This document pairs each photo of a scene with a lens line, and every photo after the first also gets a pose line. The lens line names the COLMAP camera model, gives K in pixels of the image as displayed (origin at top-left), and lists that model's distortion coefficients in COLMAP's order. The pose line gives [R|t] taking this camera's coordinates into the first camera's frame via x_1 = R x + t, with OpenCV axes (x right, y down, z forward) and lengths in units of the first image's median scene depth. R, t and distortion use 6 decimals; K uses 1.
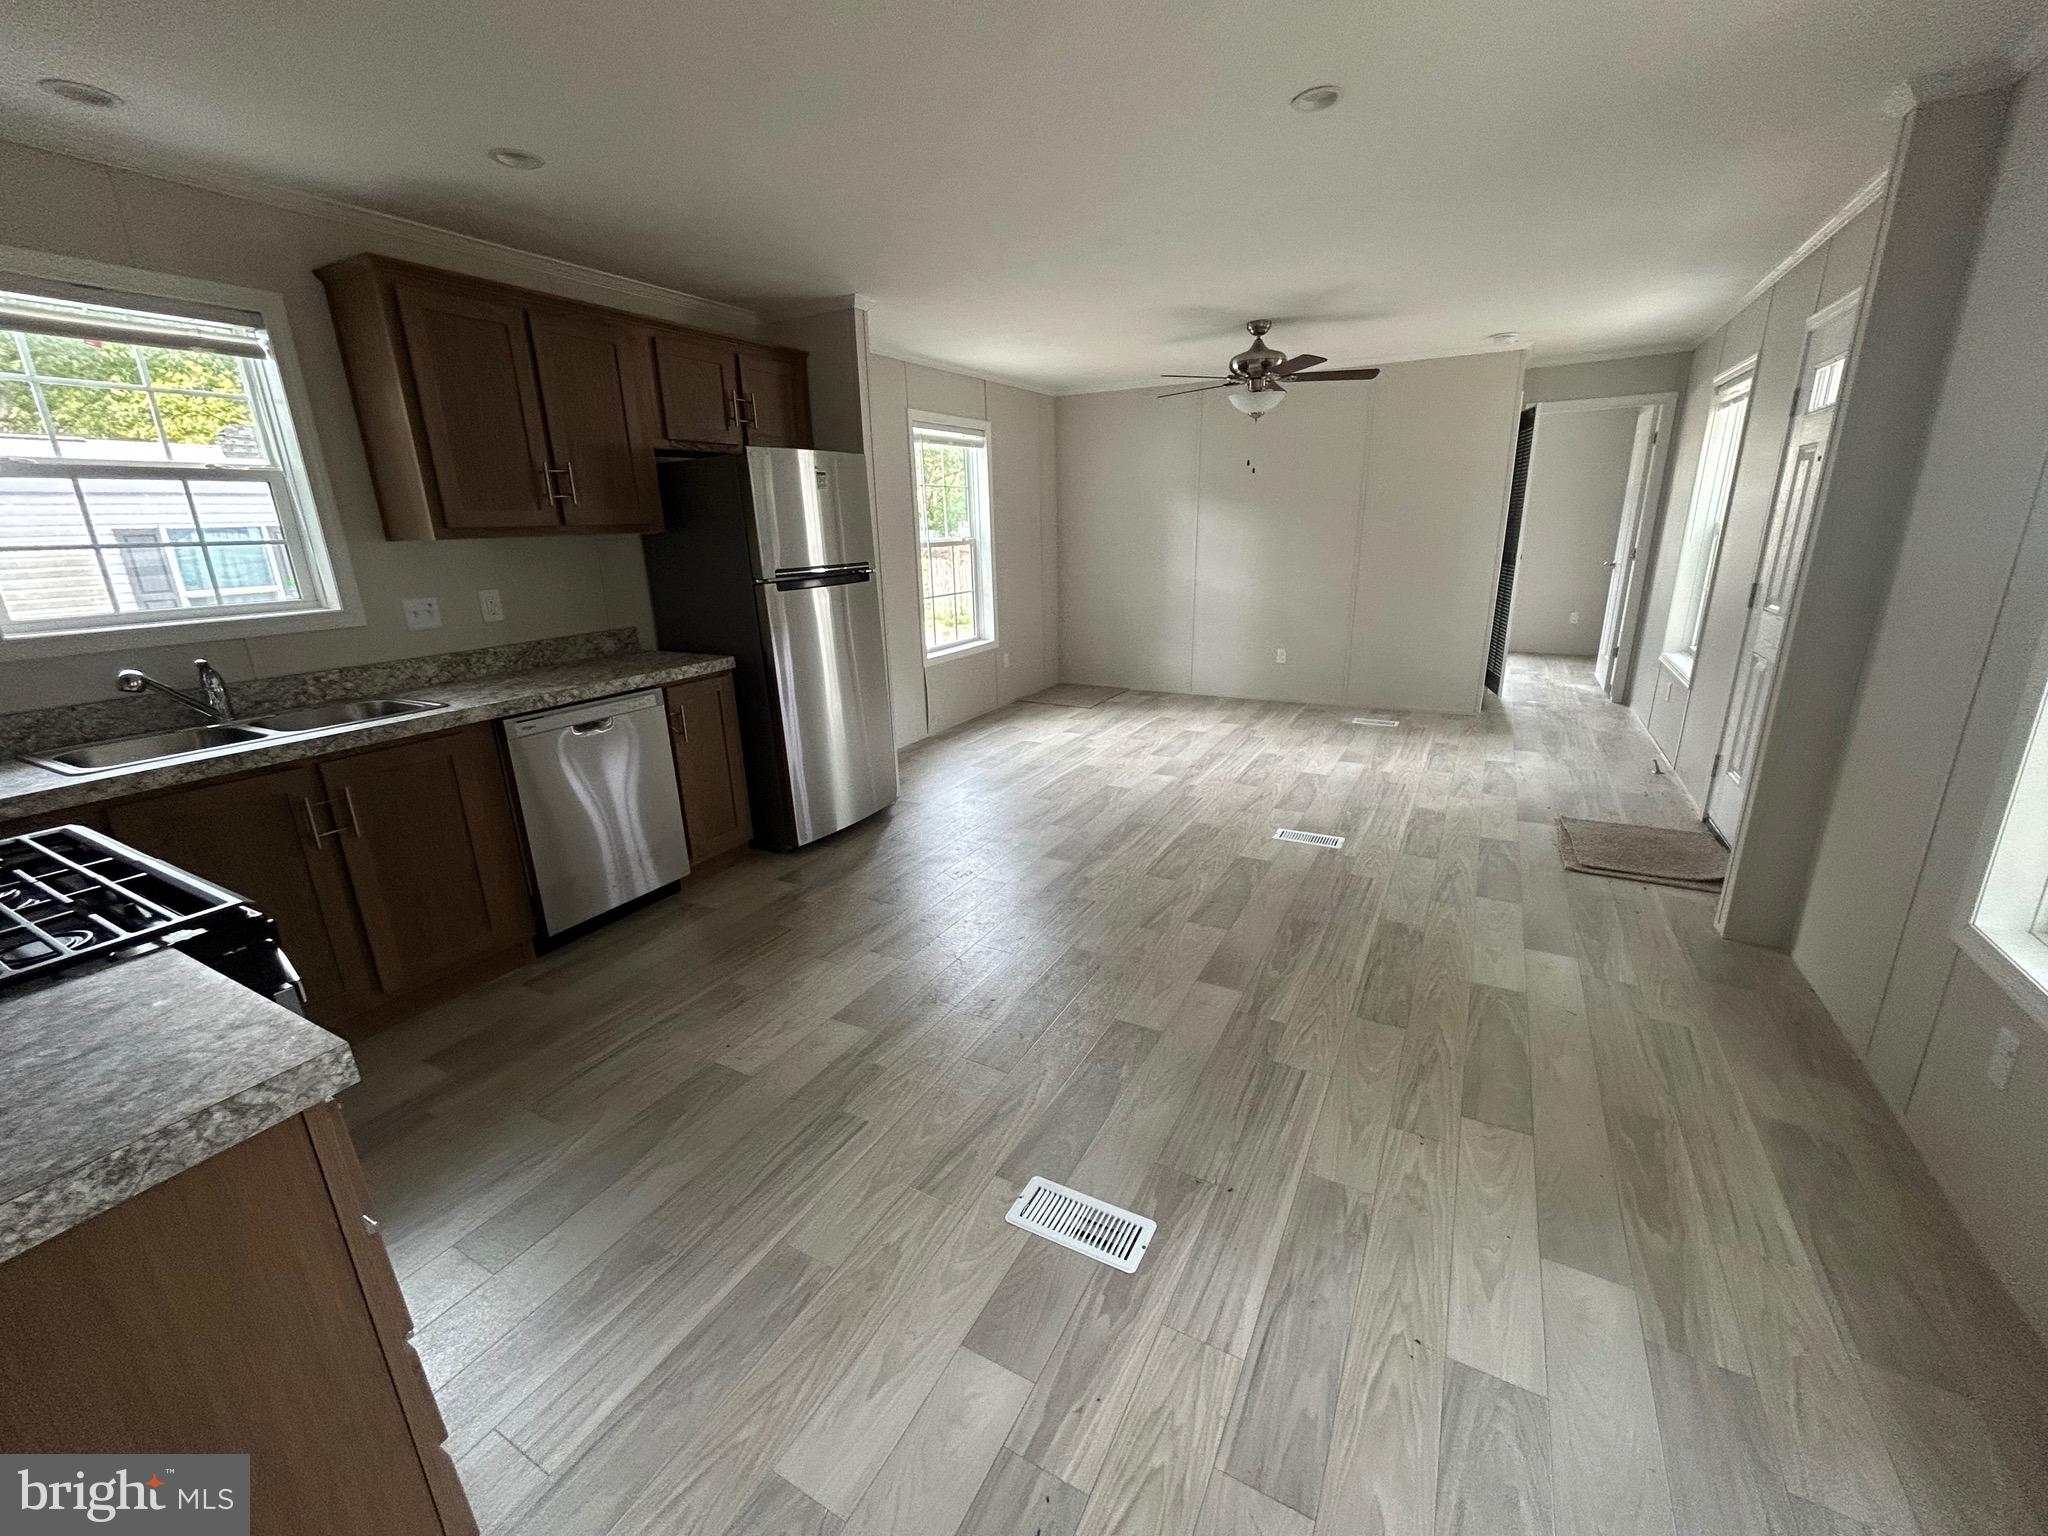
lens RADIAL K [[826.7, 0, 1020.9], [0, 826.7, 772.0], [0, 0, 1]] dist [-0.002257, 0.001660]
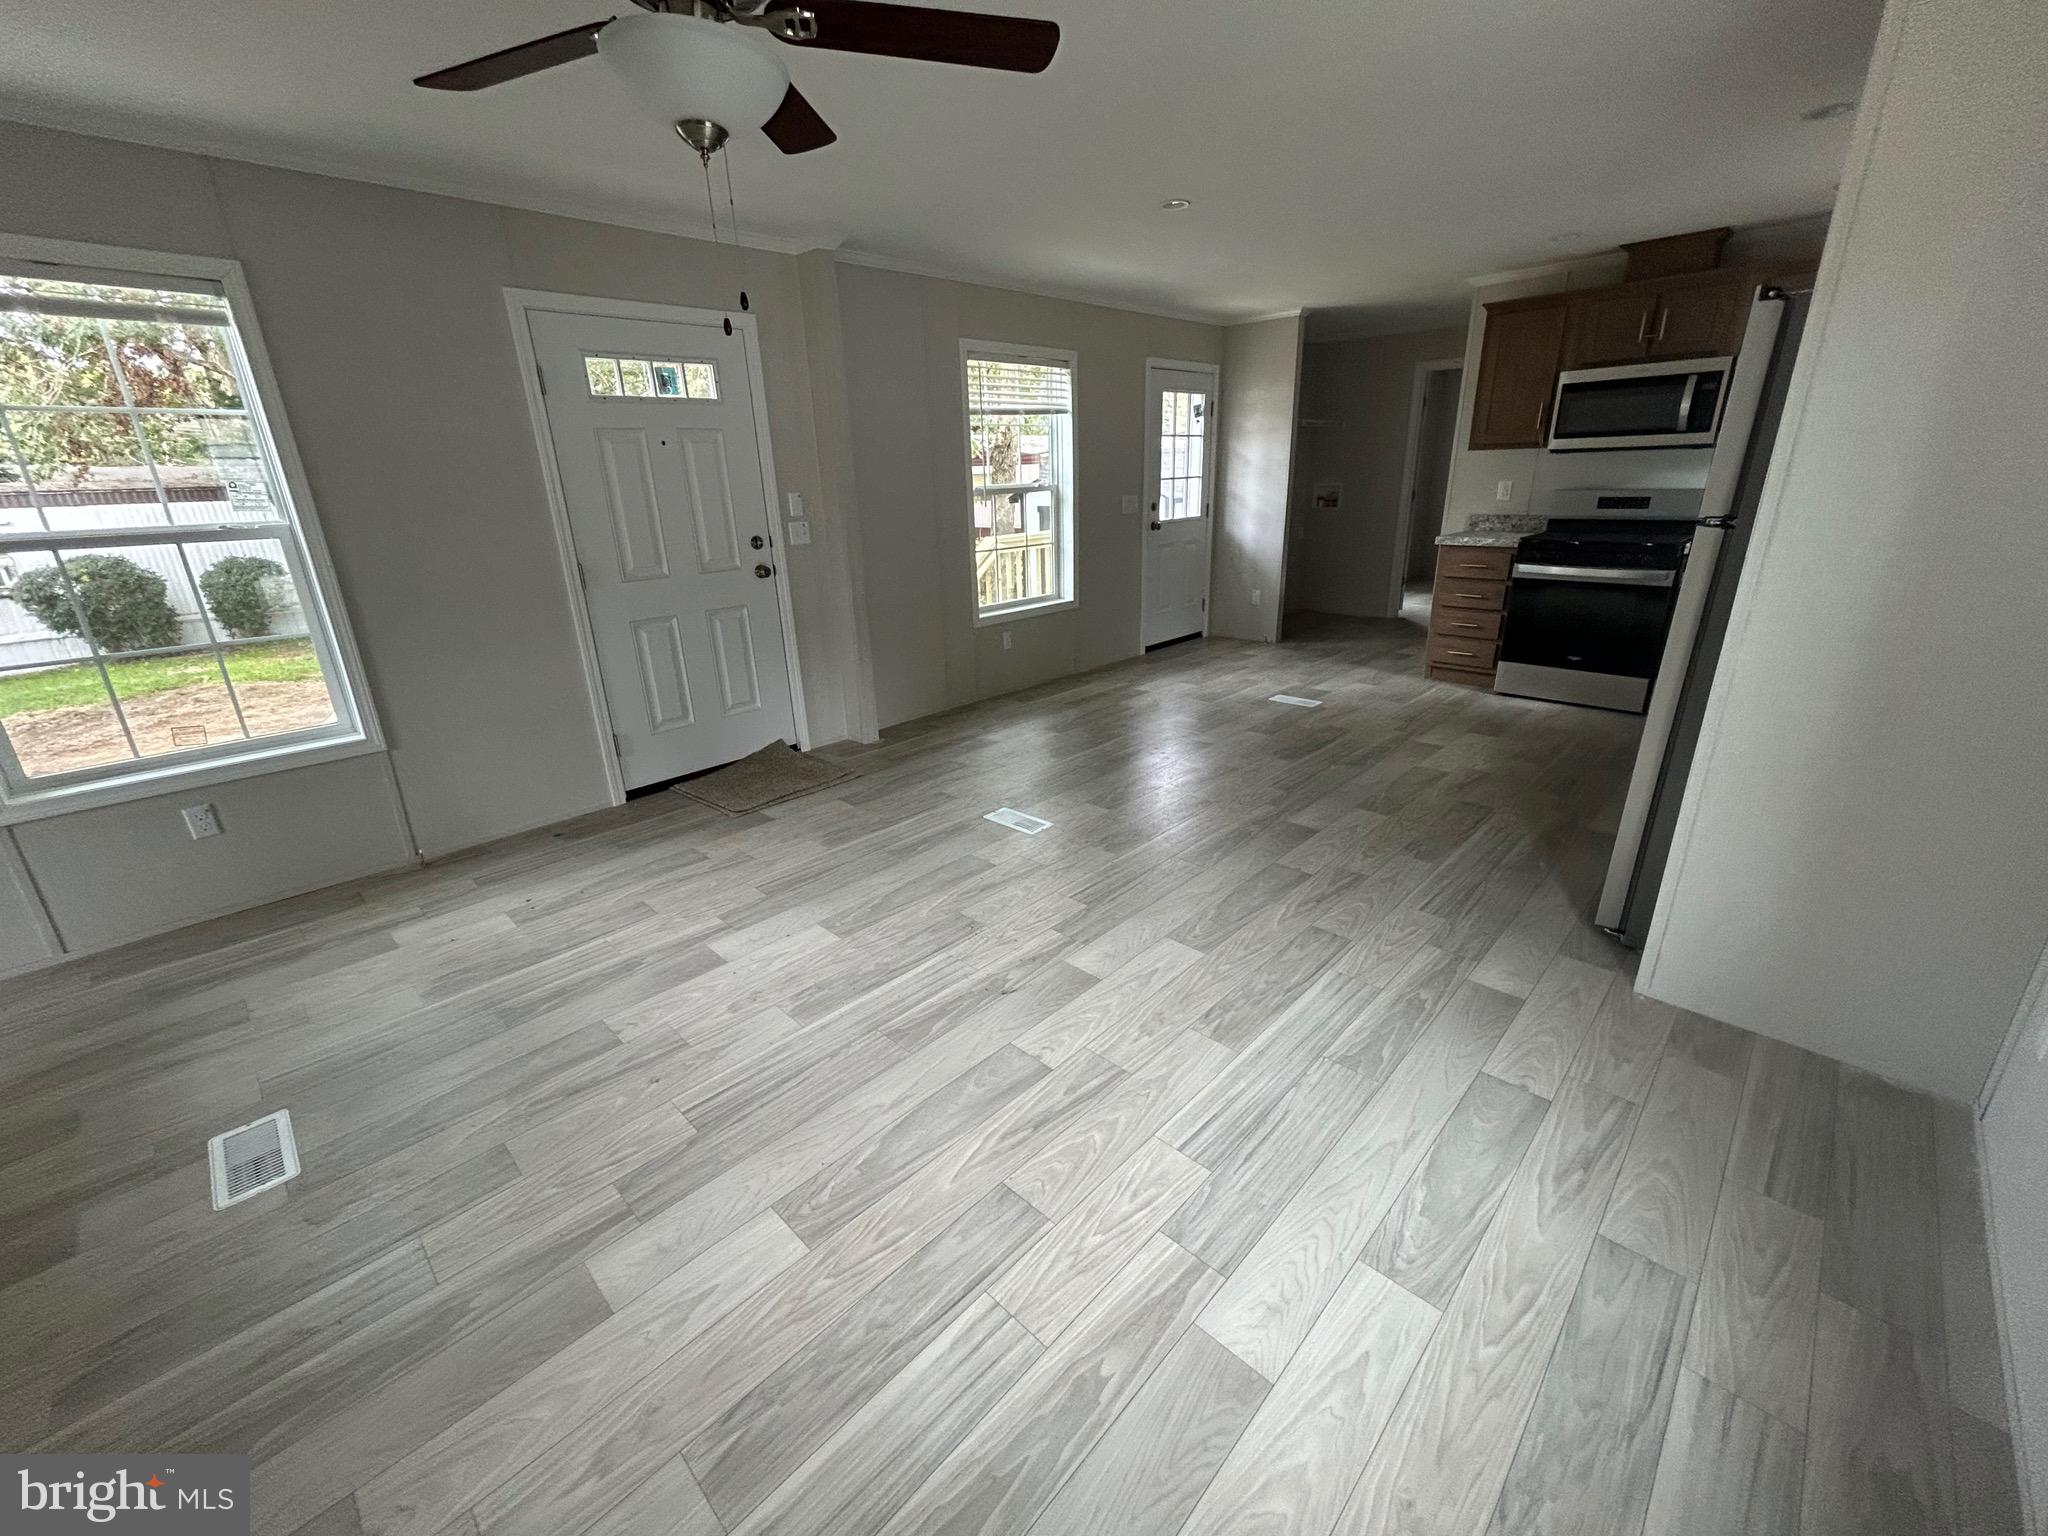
lens RADIAL K [[826.7, 0, 1021.0], [0, 826.7, 775.2], [0, 0, 1]] dist [-0.002257, 0.001660]
pose [[-0.962287, -0.036614, 0.269560, 0.115780], [0.133247, 0.800453, 0.584397, -0.605308], [-0.237167, 0.598276, -0.765387, 2.020226]]
